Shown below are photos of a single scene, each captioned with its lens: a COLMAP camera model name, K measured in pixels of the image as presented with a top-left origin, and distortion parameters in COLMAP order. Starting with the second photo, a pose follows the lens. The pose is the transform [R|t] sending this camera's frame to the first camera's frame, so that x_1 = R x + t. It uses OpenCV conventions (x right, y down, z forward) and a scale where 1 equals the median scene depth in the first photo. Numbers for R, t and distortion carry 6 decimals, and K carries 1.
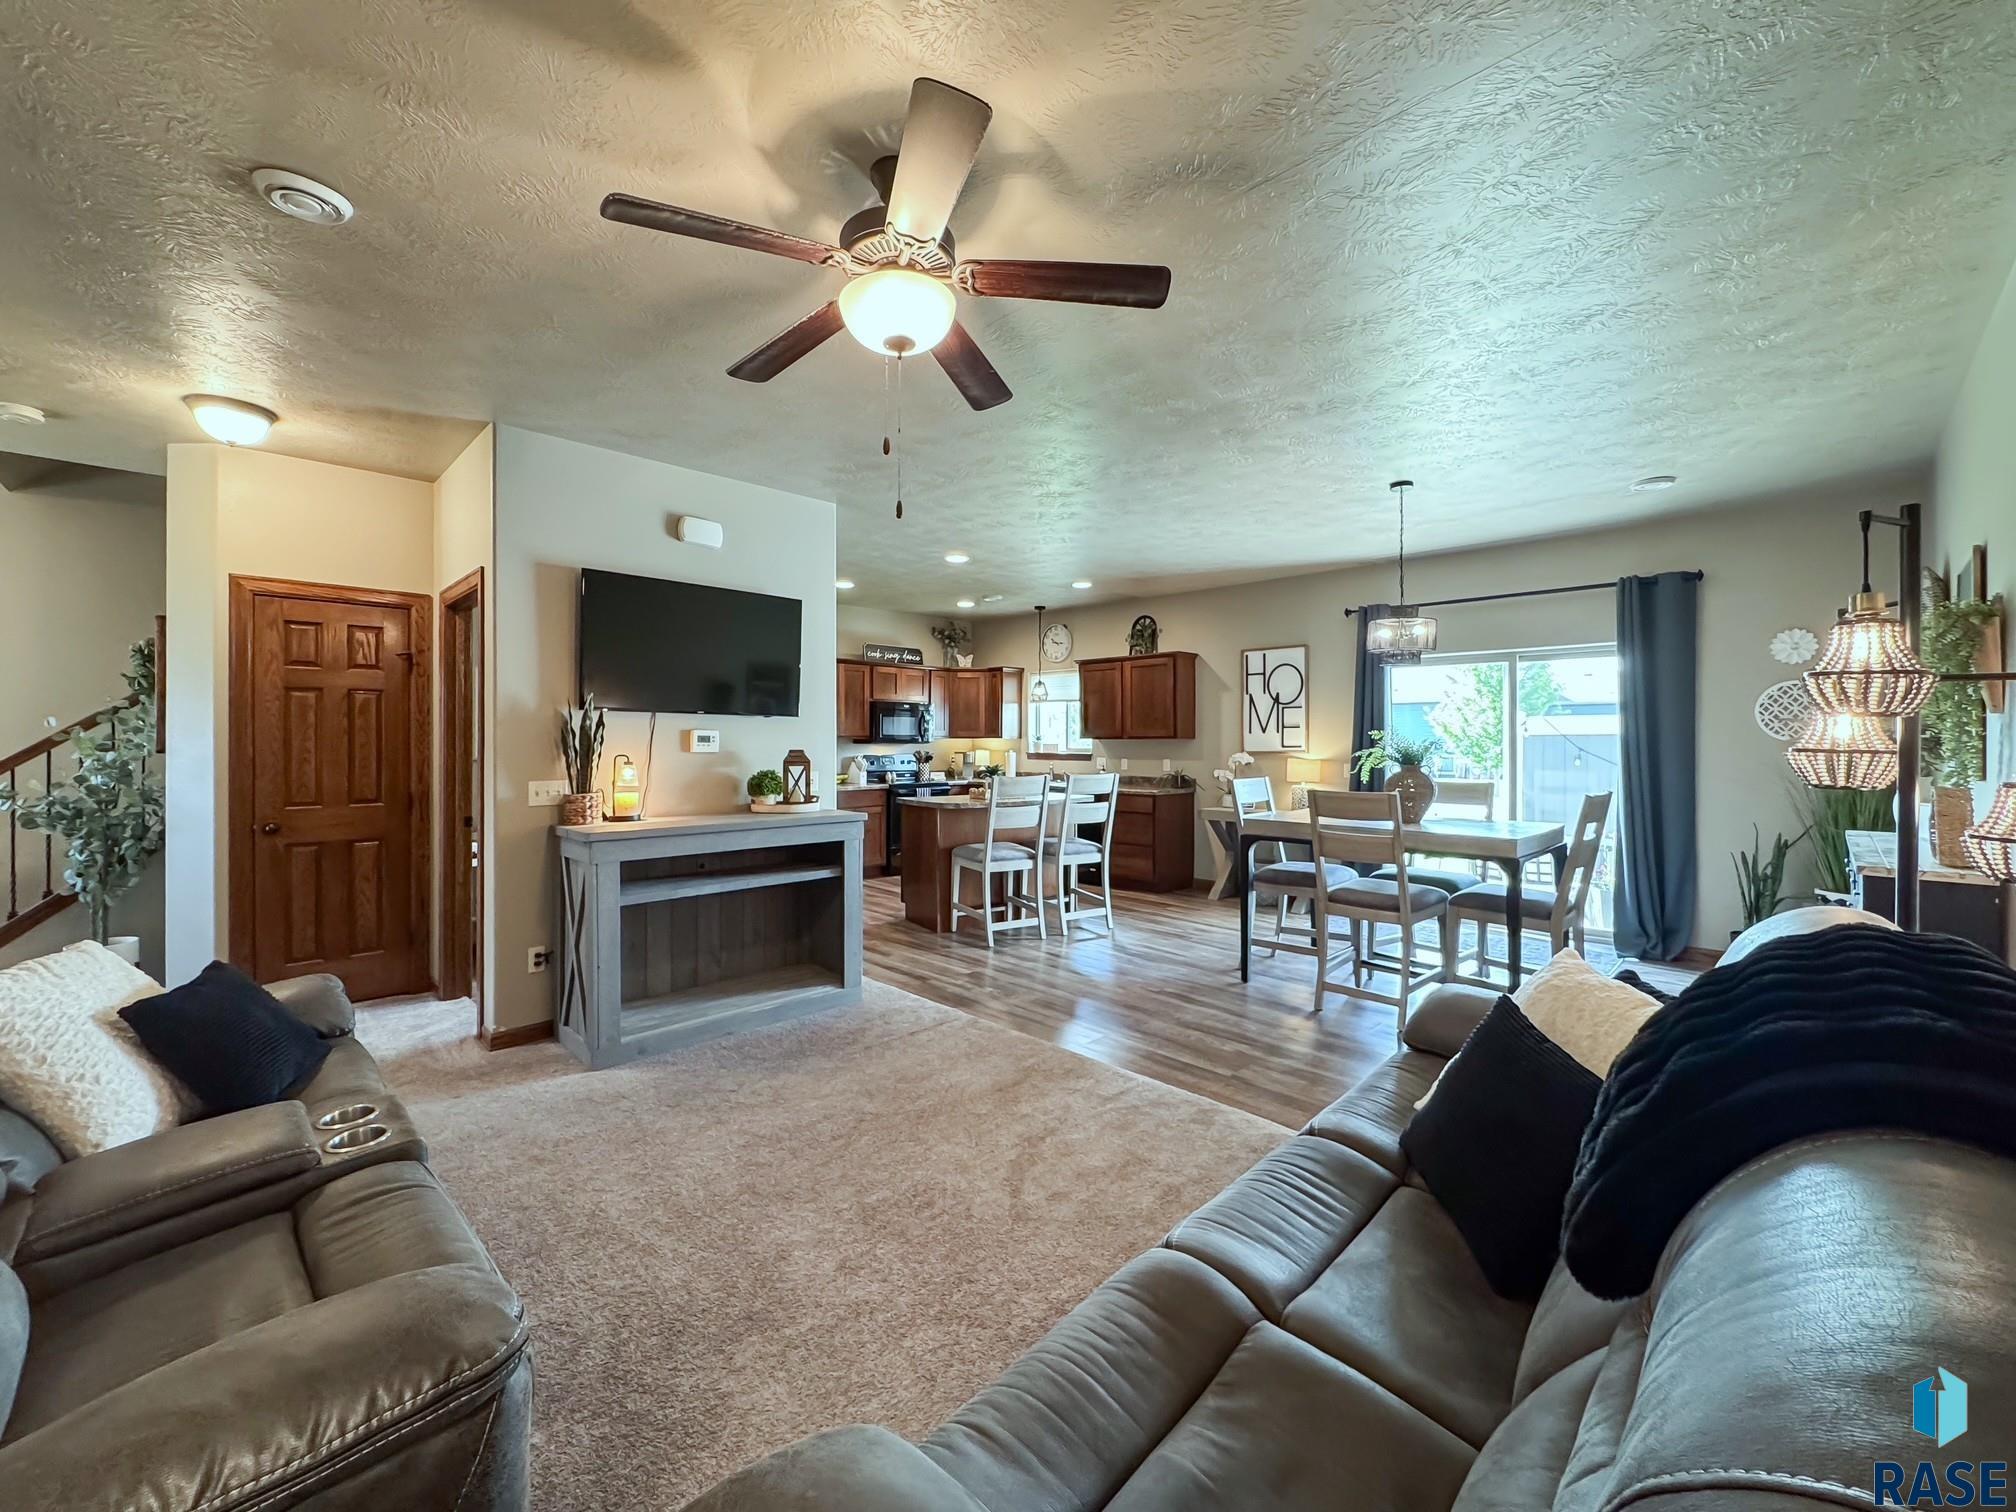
lens RADIAL K [[812.2, 0, 1005.0], [0, 812.2, 754.0], [0, 0, 1]] dist [-0.000855, -0.000196]
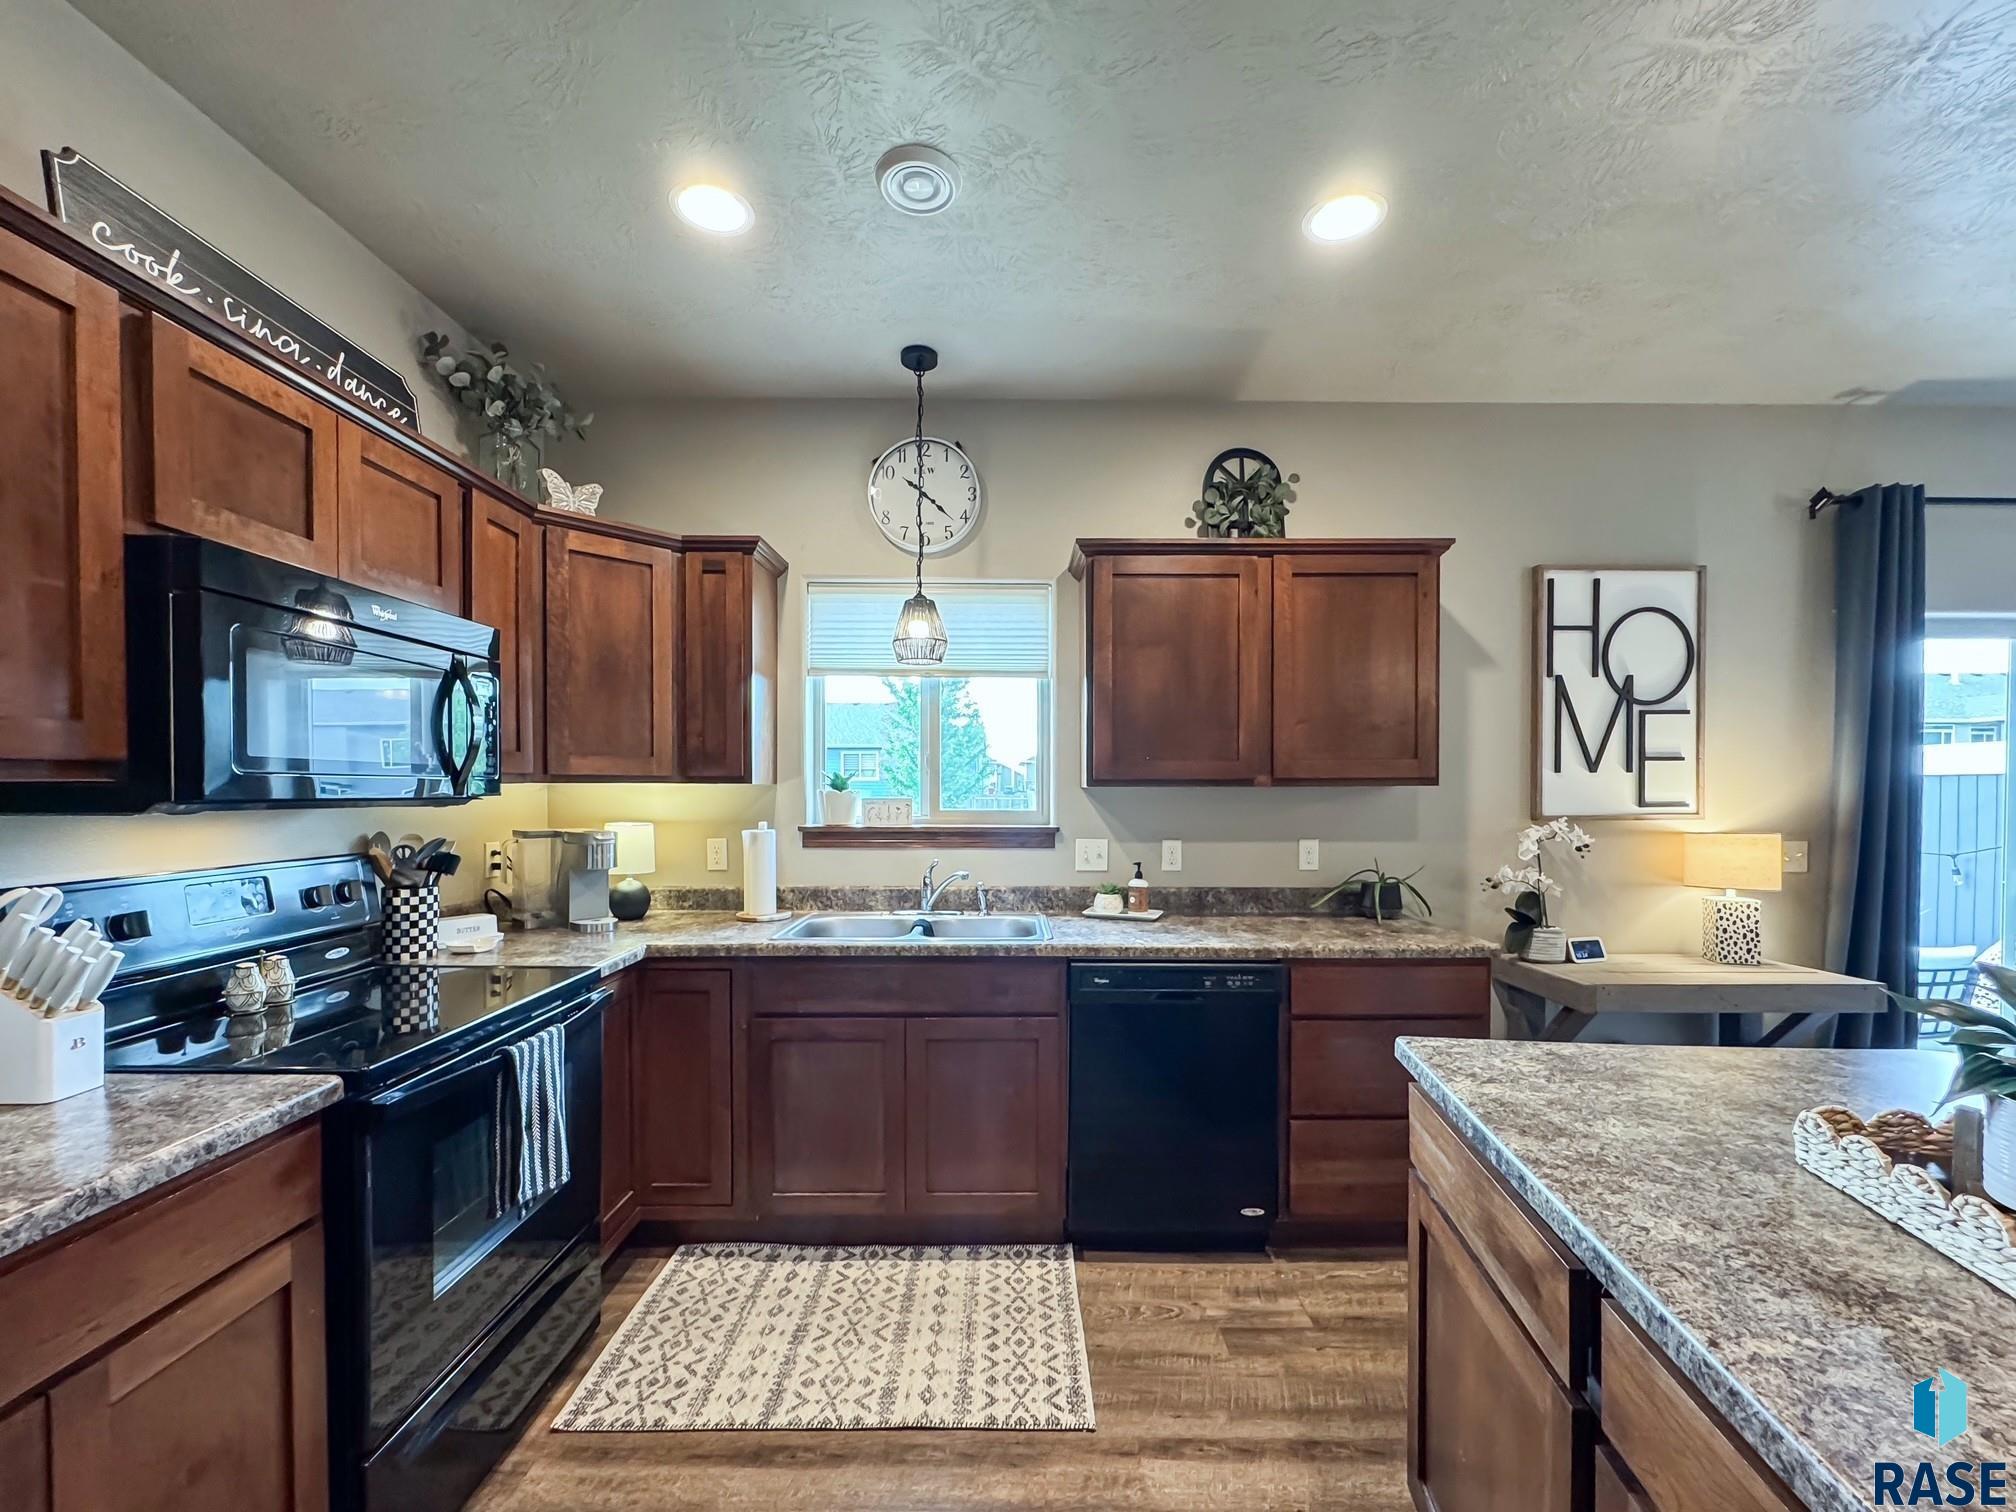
lens RADIAL K [[818.0, 0, 1013.1], [0, 818.0, 803.4], [0, 0, 1]] dist [-0.002492, -0.000401]
pose [[0.707633, -0.012600, 0.706467, -0.183444], [0.011473, 0.999914, 0.006342, -0.015613], [-0.706487, 0.003618, 0.707717, 0.906514]]
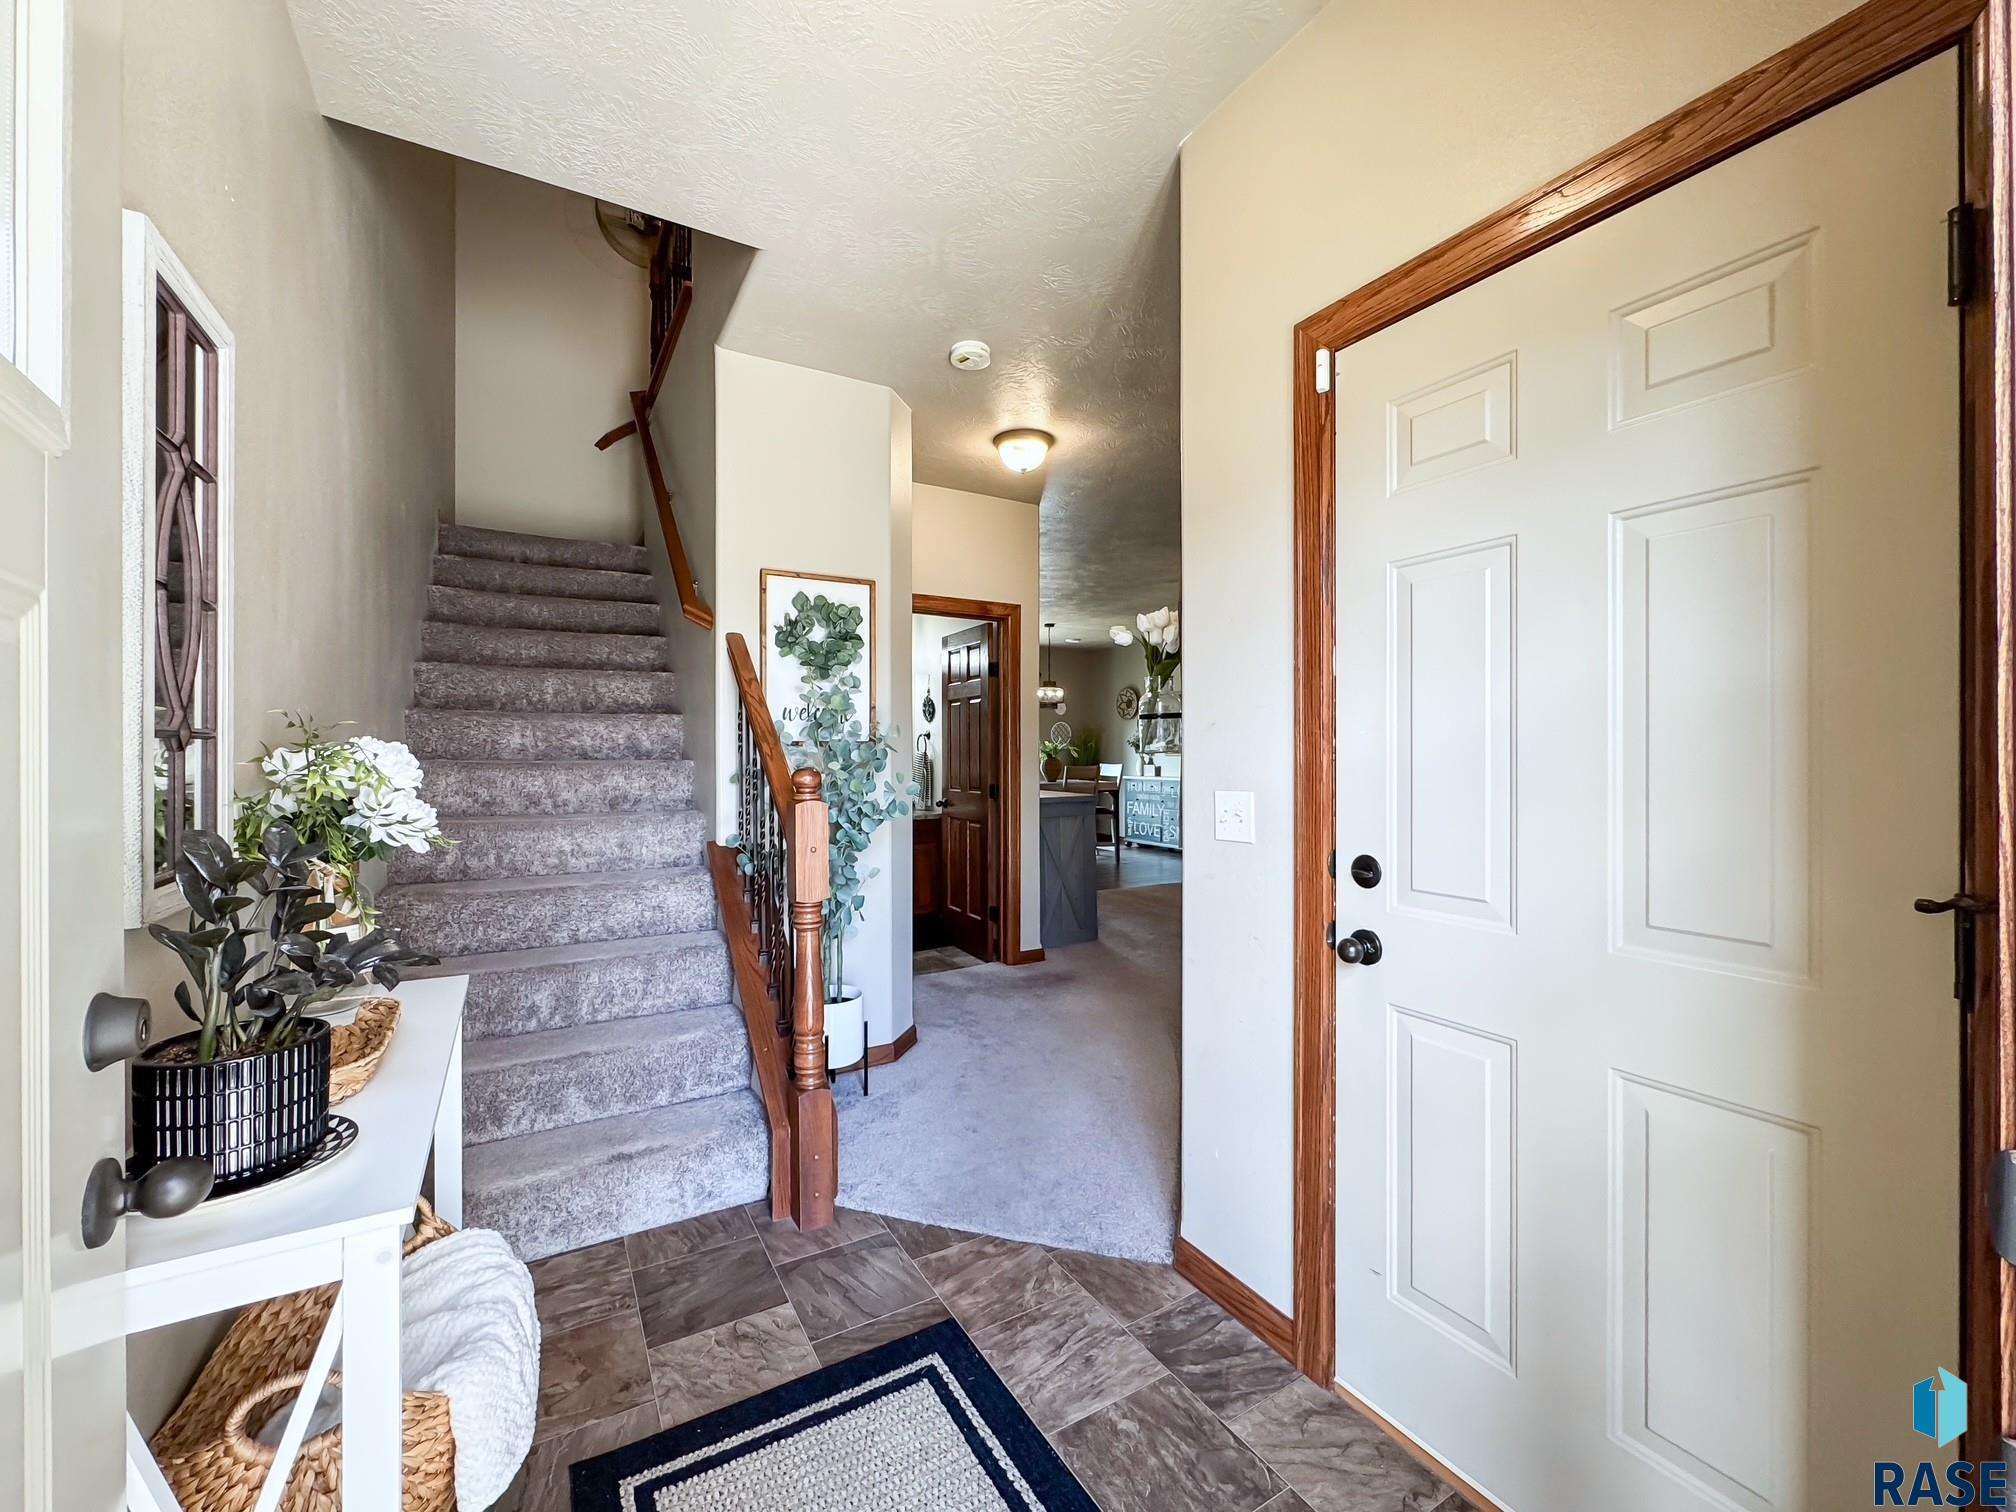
lens RADIAL K [[812.2, 0, 1005.0], [0, 812.2, 754.0], [0, 0, 1]] dist [-0.000855, -0.000196]
pose [[0.263373, -0.001575, 0.964693, -0.984668], [0.014070, 0.999899, -0.002209, 0.008227], [-0.964591, 0.014155, 0.263369, 0.339737]]
